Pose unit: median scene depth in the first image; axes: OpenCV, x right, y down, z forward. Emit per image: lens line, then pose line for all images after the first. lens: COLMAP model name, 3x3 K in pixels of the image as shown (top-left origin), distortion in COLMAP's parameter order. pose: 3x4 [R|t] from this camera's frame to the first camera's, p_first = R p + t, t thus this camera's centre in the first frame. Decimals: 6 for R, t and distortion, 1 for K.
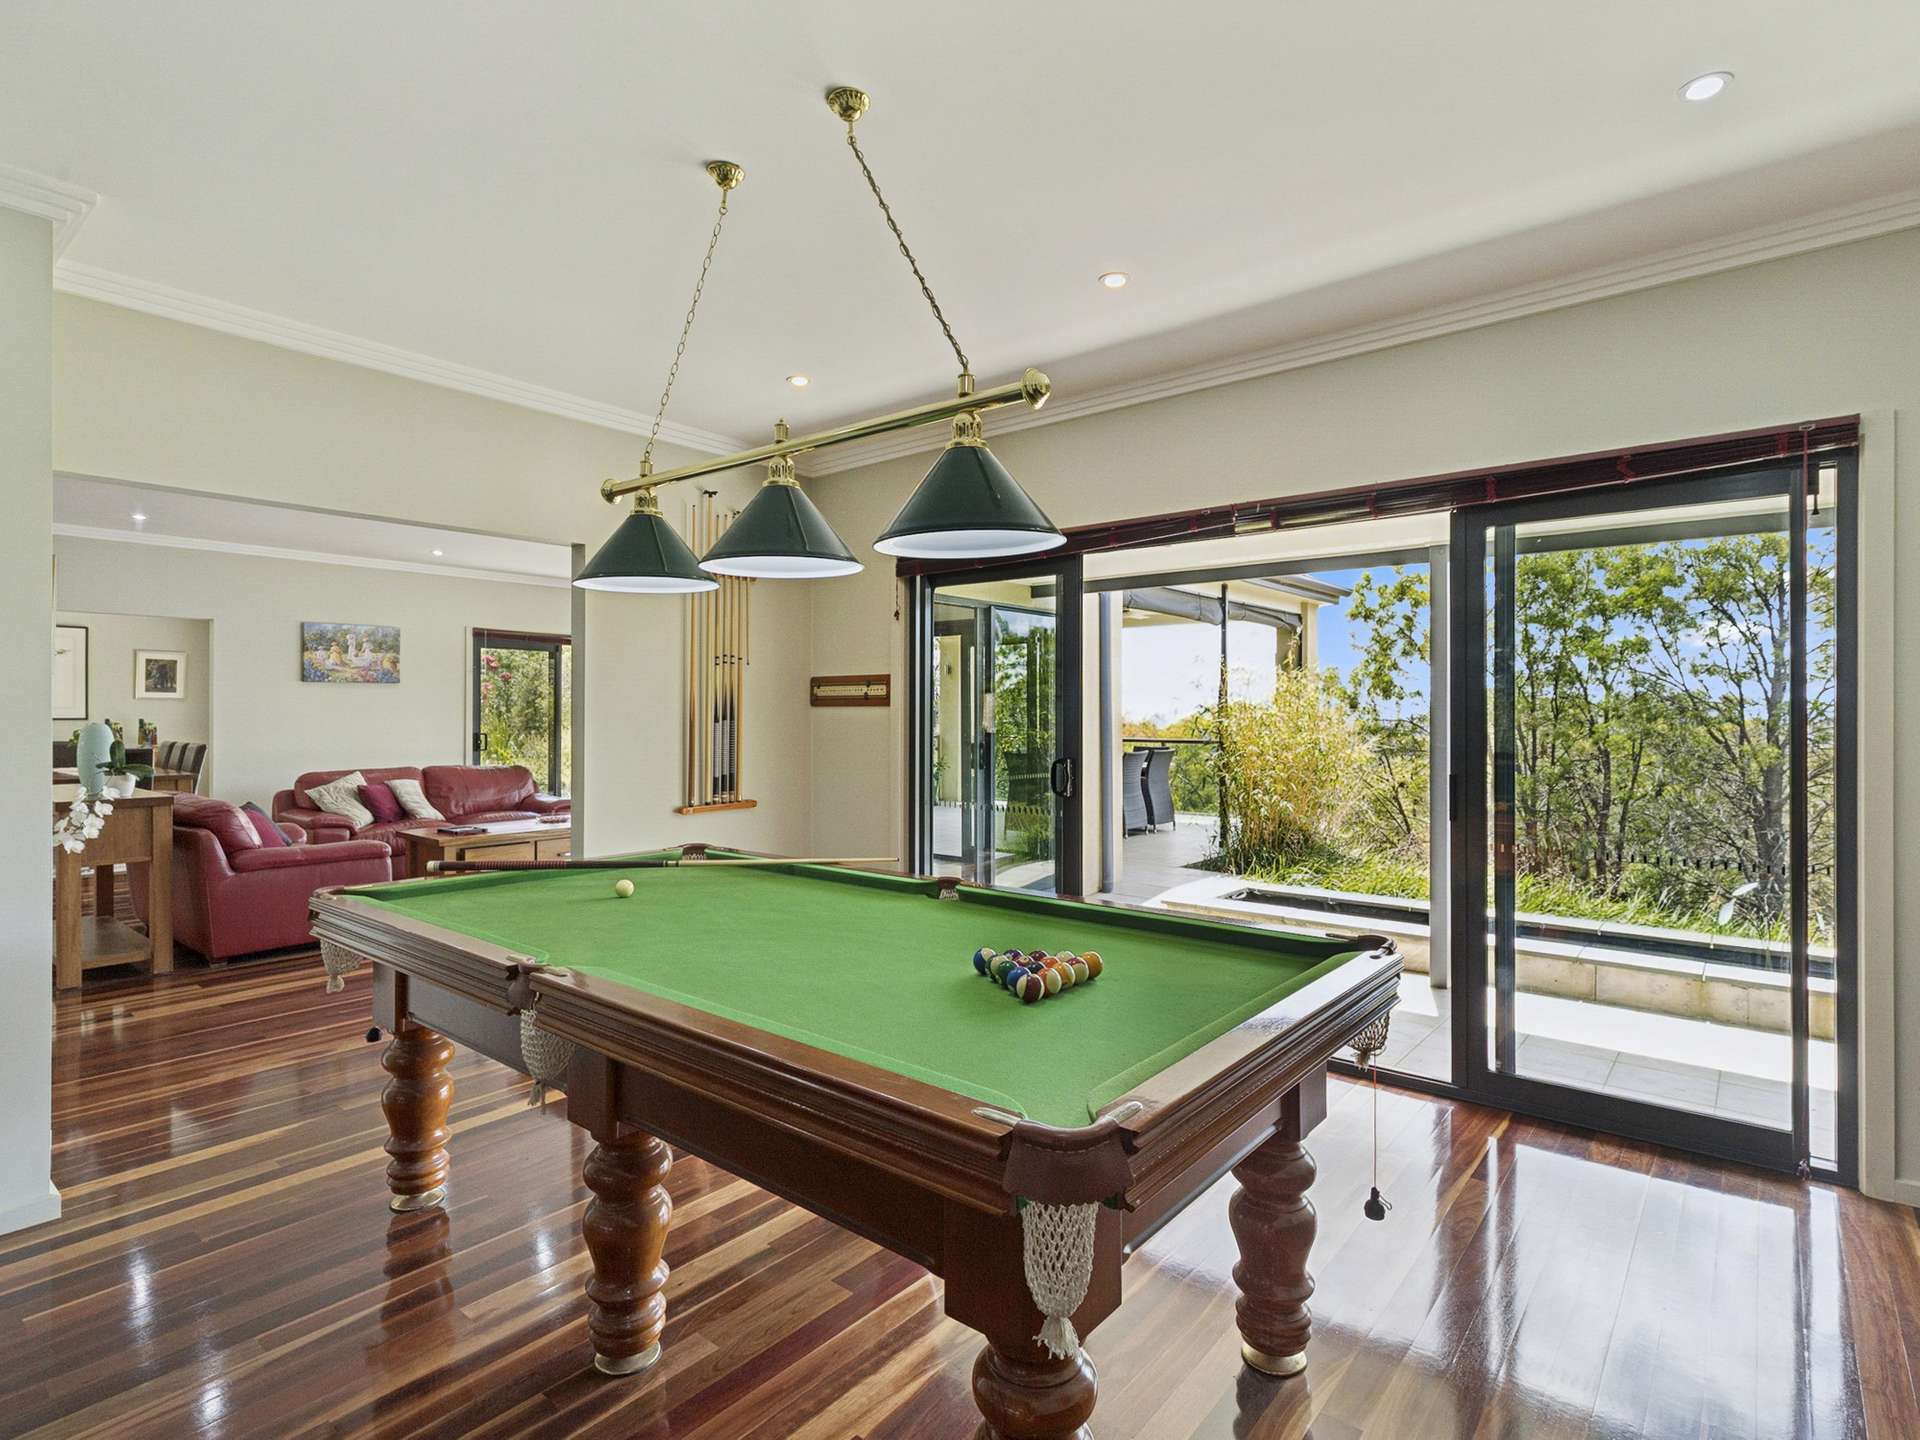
lens RADIAL K [[965.2, 0, 946.4], [0, 965.2, 713.4], [0, 0, 1]] dist [0.010070, -0.000771]
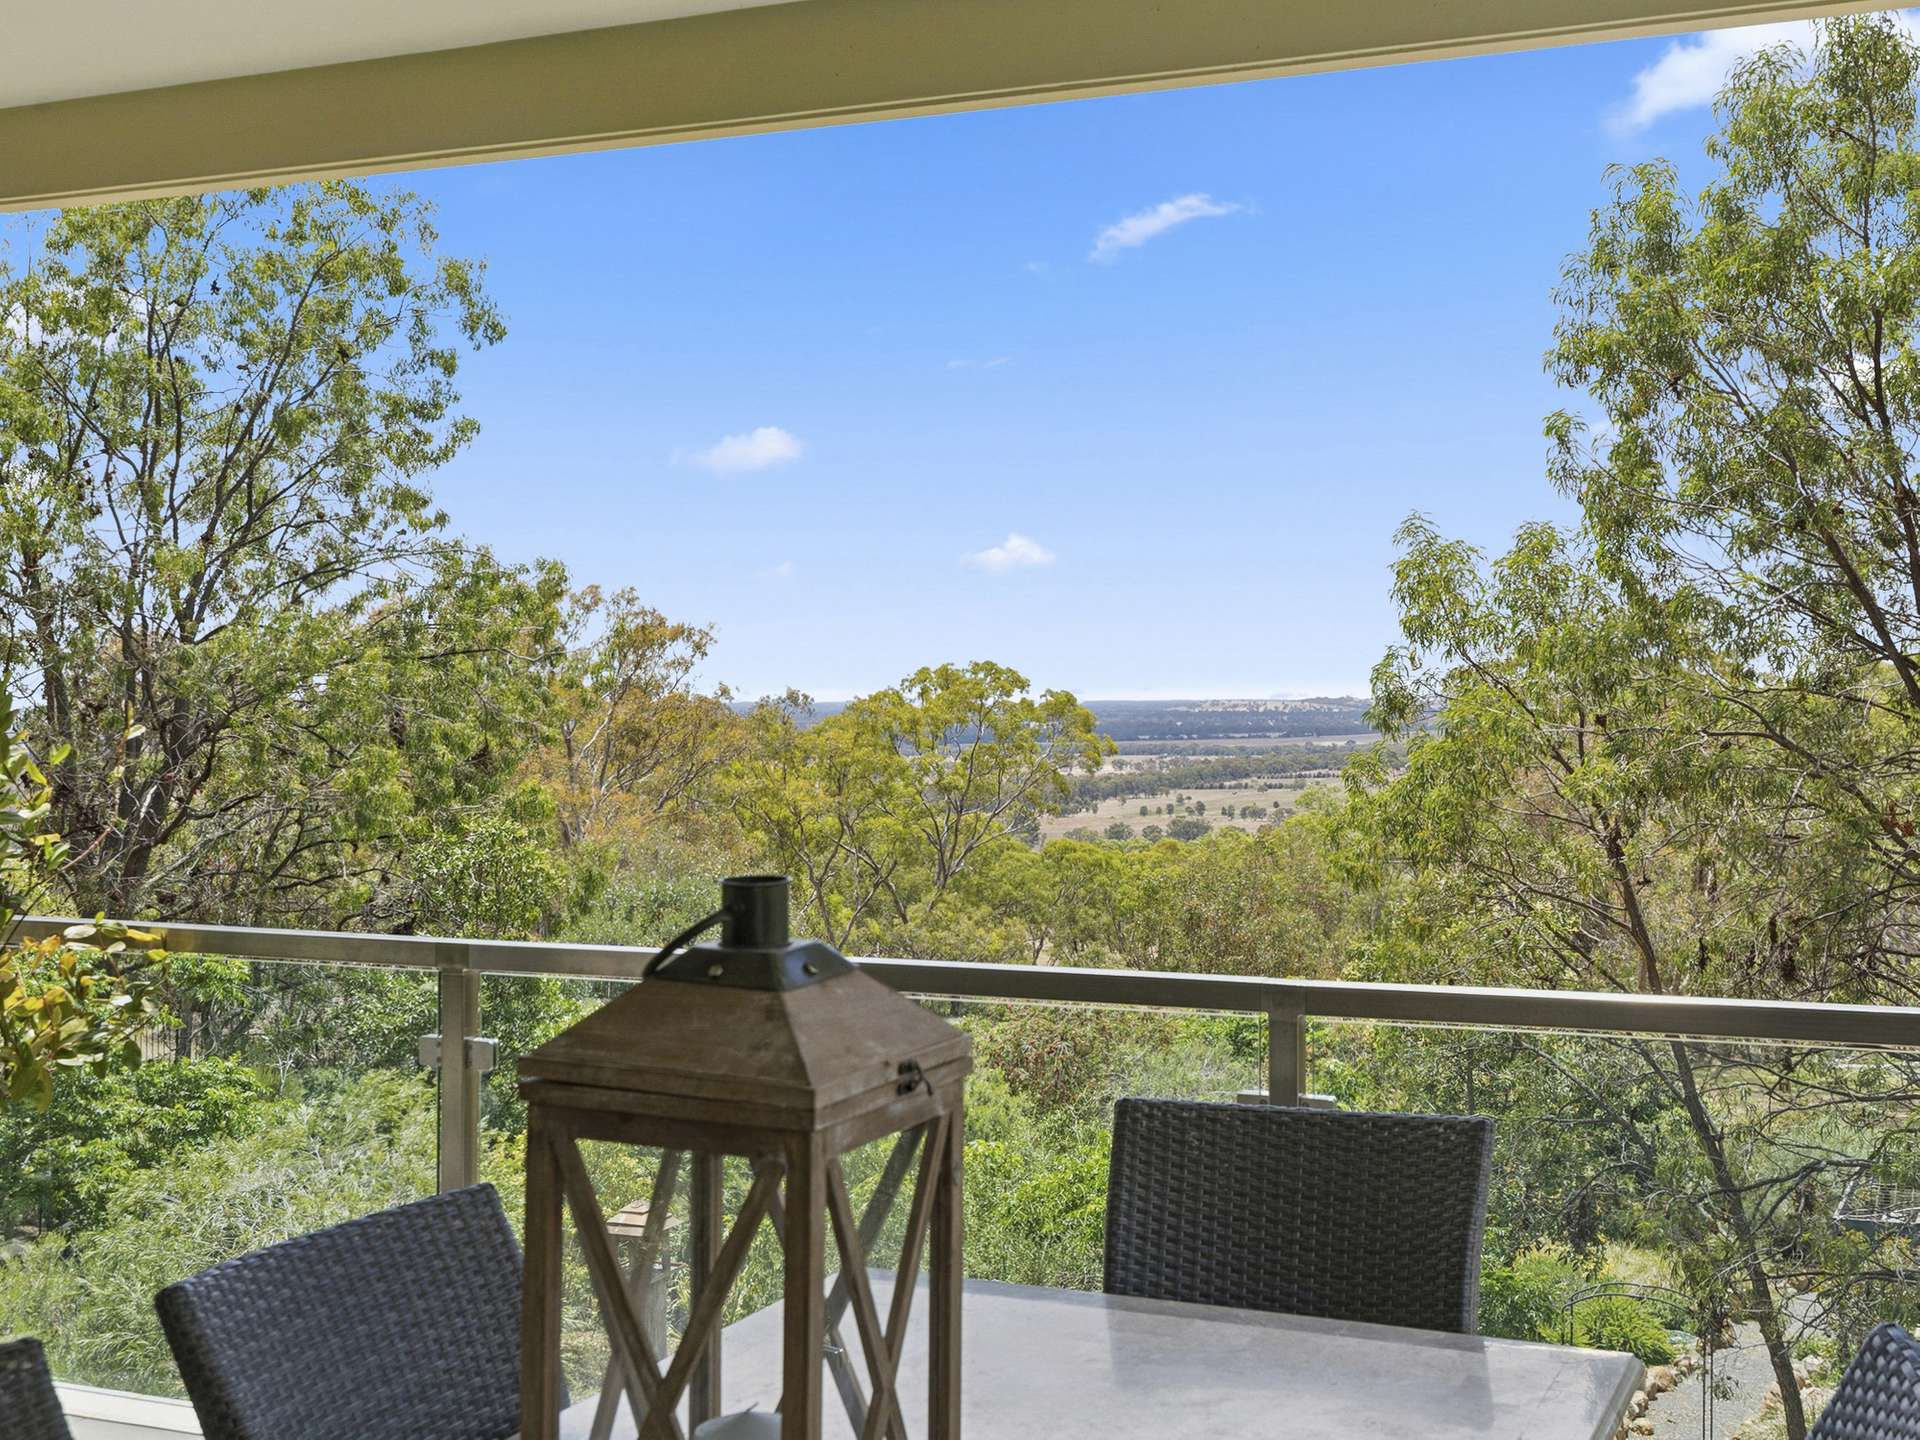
lens RADIAL K [[2297.4, 0, 980.0], [0, 2297.4, 705.2], [0, 0, 1]] dist [-0.010068, 0.000000]
pose [[0.955006, -0.006187, 0.296521, 0.154761], [0.004447, 0.999969, 0.006542, -0.014908], [-0.296552, -0.004929, 0.955004, 1.116426]]
